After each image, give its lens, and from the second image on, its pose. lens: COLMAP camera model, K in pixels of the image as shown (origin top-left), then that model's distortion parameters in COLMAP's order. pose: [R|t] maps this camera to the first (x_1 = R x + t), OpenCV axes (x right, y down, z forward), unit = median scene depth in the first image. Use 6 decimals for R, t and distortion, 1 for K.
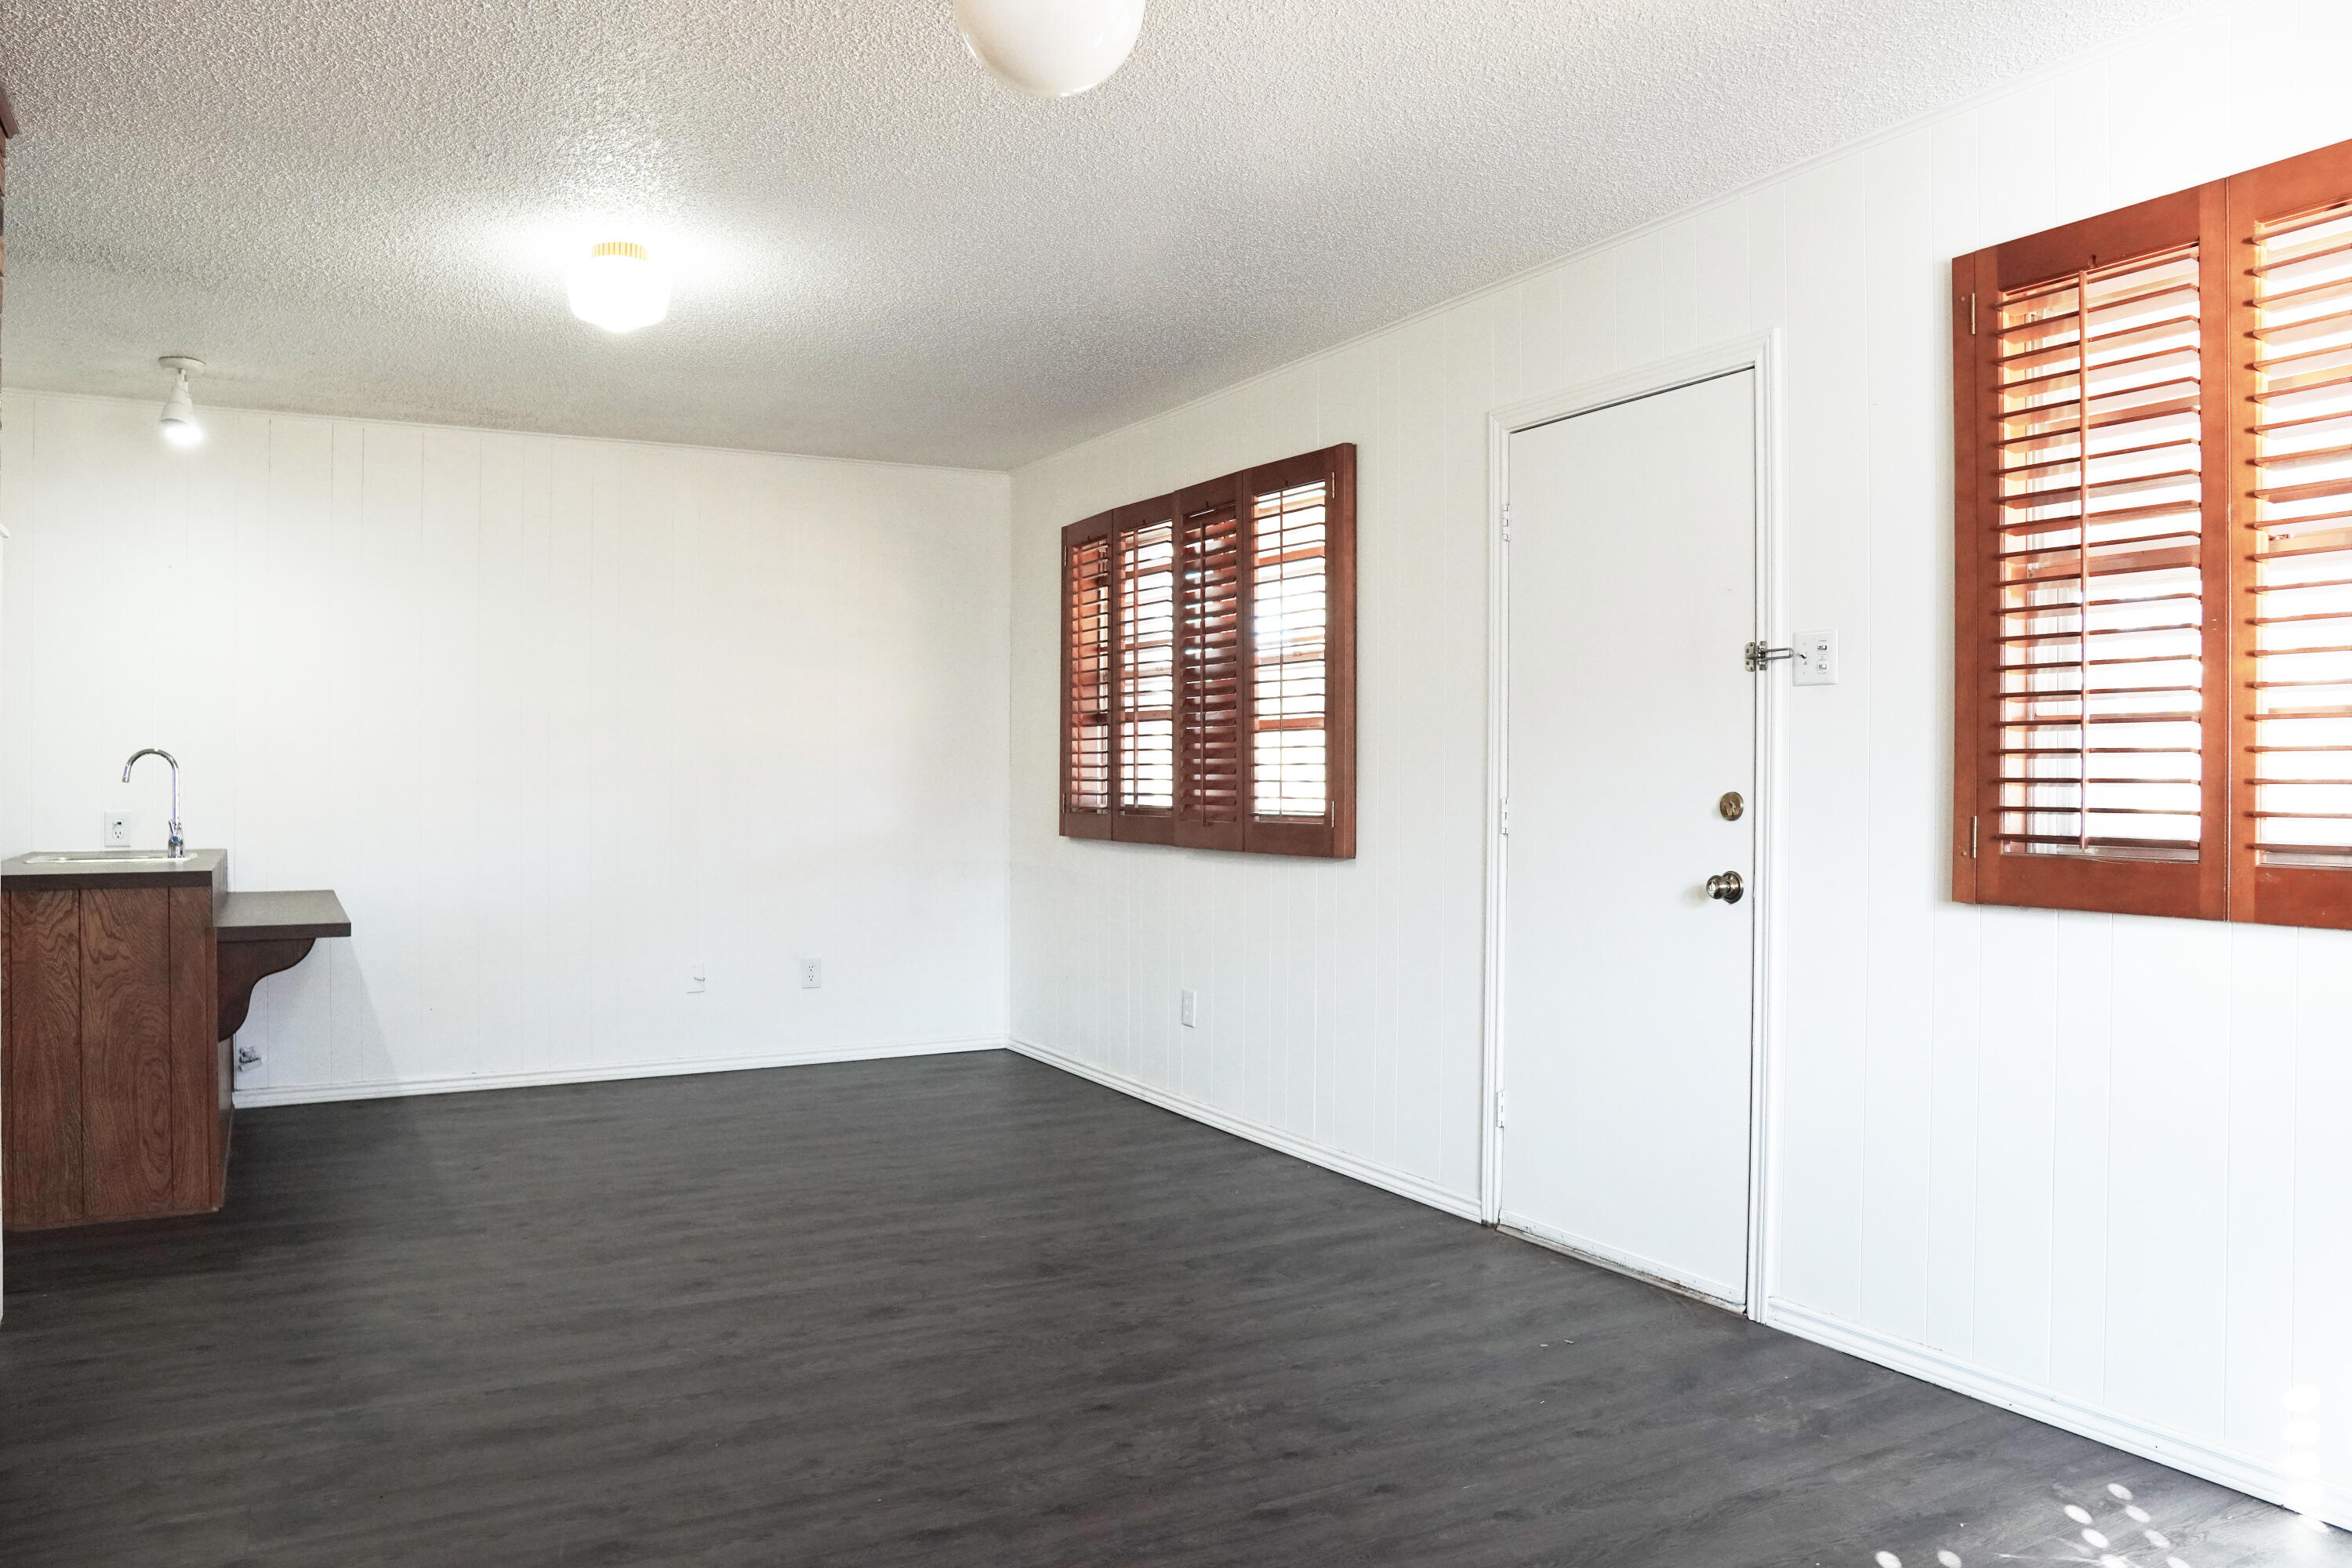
lens RADIAL K [[1644.8, 0, 1159.6], [0, 1644.8, 781.0], [0, 0, 1]] dist [-0.111450, 0.065131]
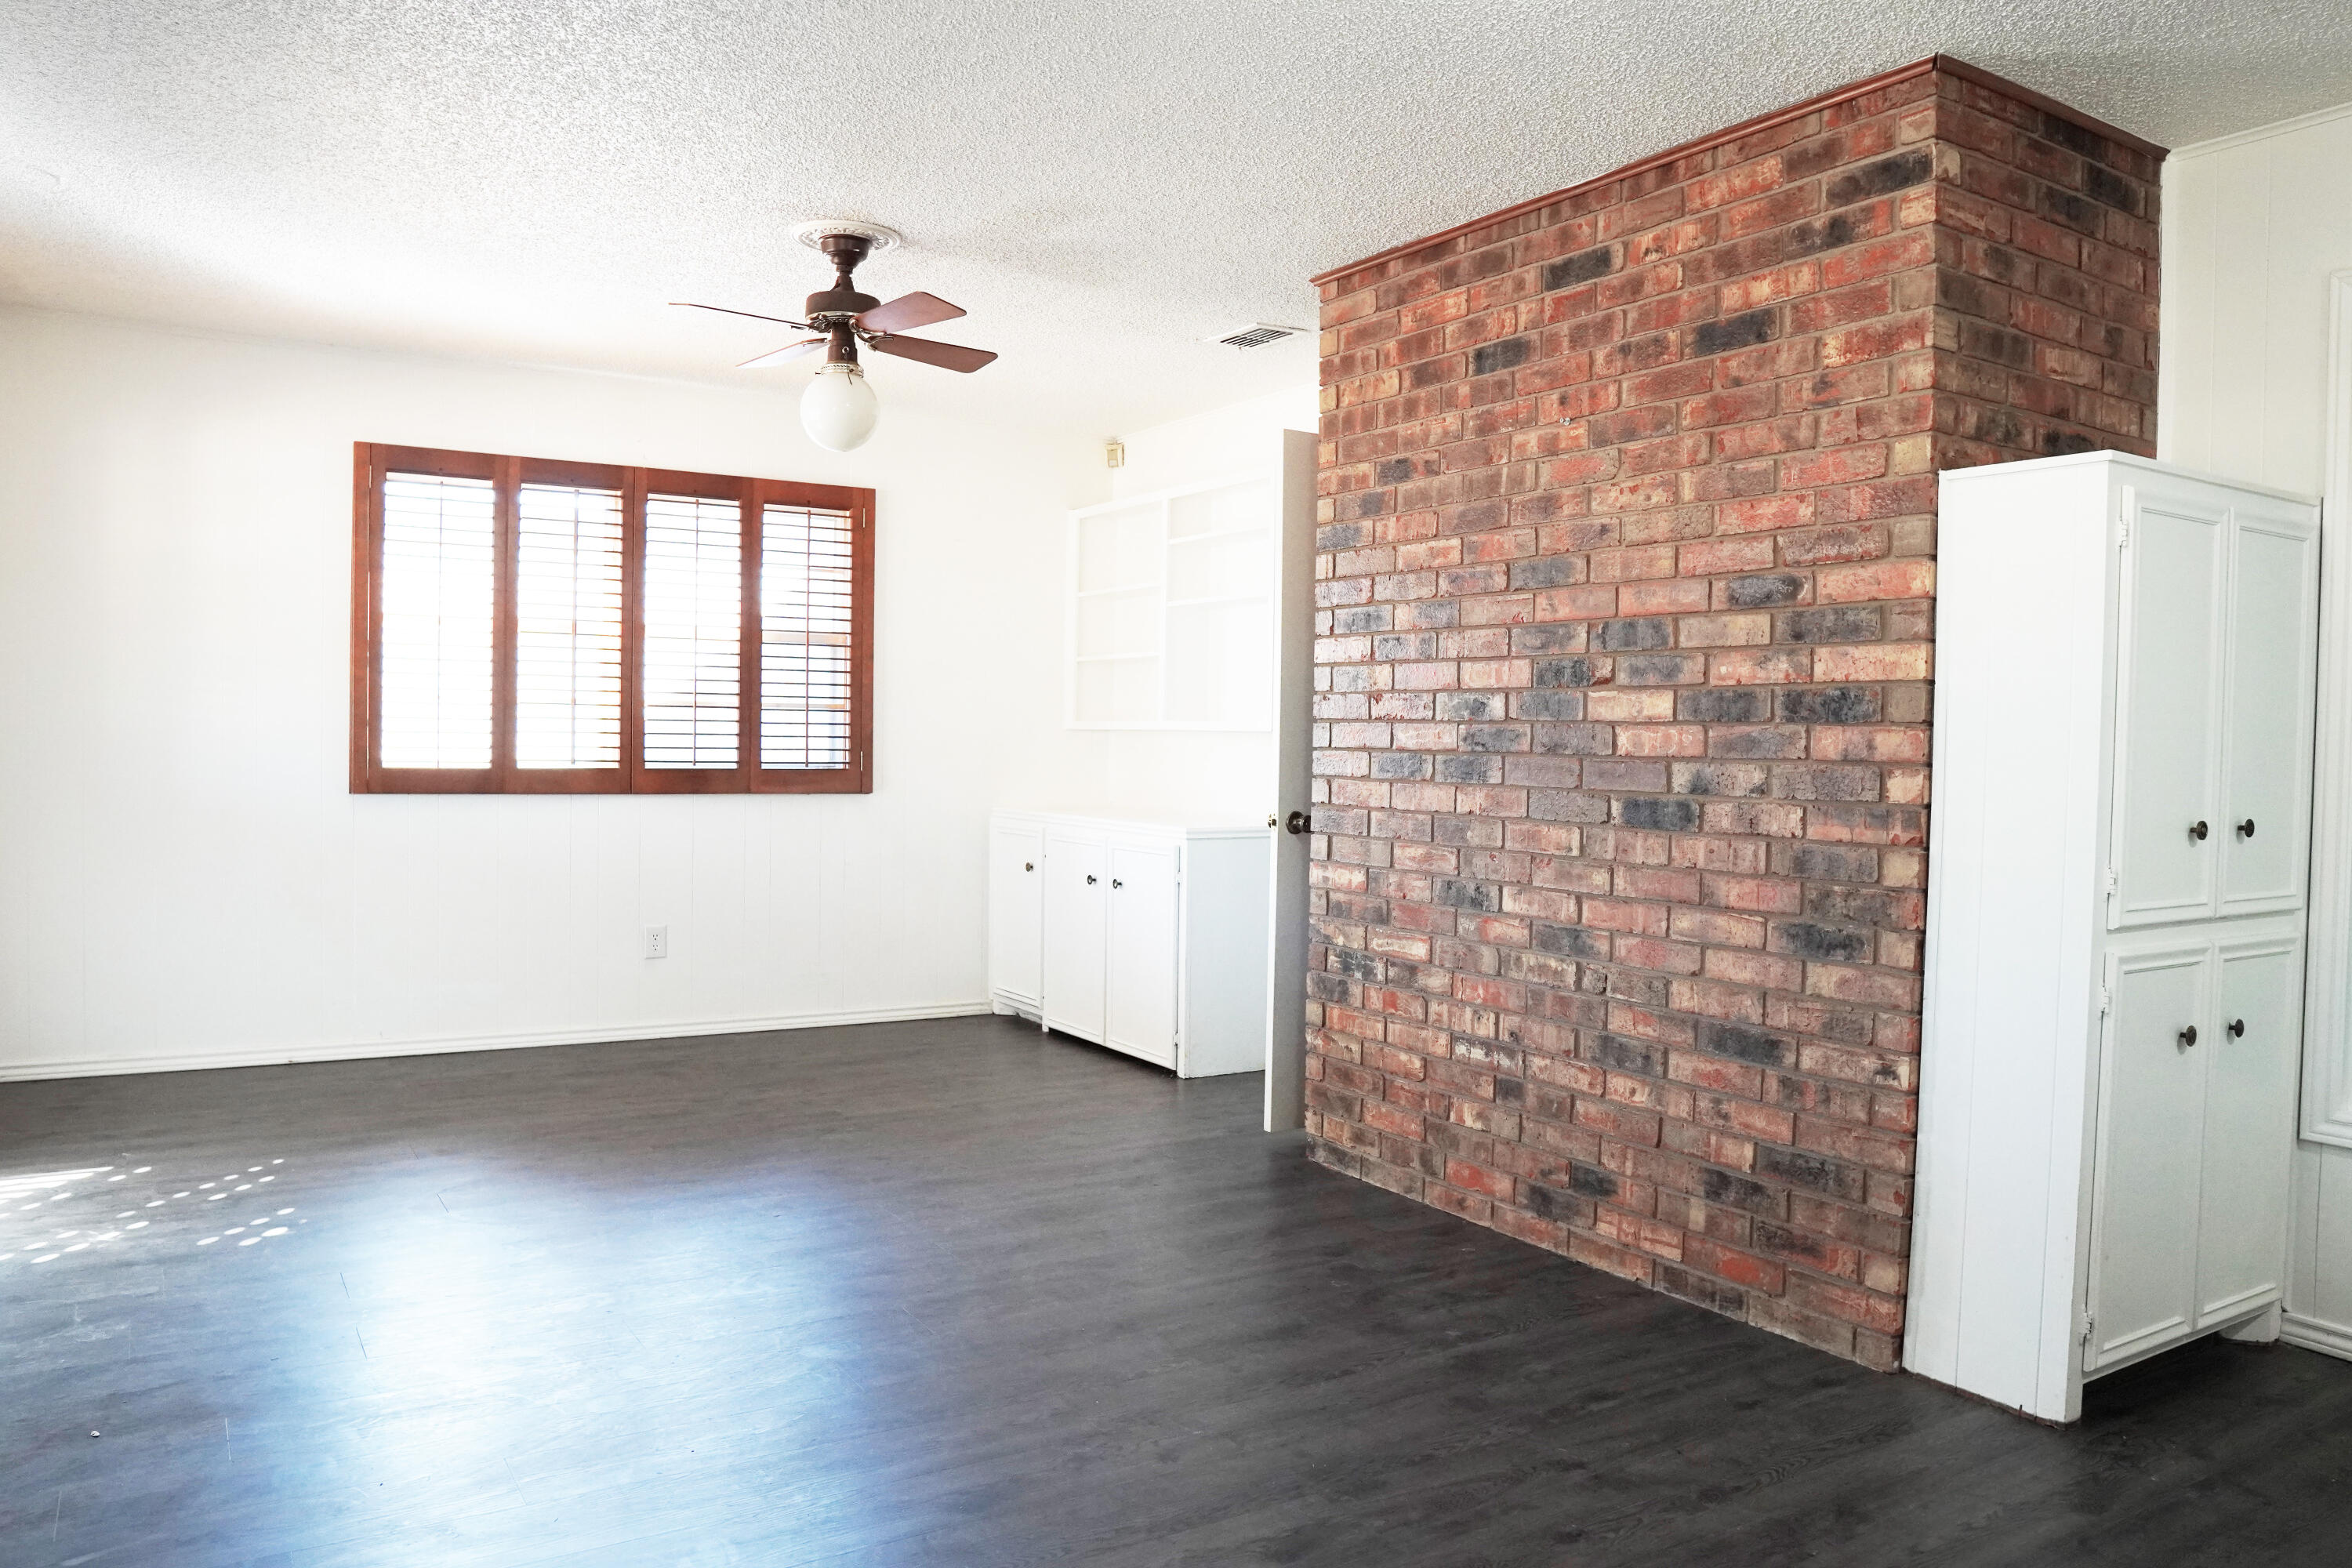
lens RADIAL K [[1644.8, 0, 1159.6], [0, 1644.8, 781.0], [0, 0, 1]] dist [-0.111450, 0.065131]
pose [[-0.998129, -0.024340, -0.056084, -0.261537], [-0.025868, 0.999309, 0.026687, -0.006399], [0.055395, 0.028088, -0.998069, 2.195461]]
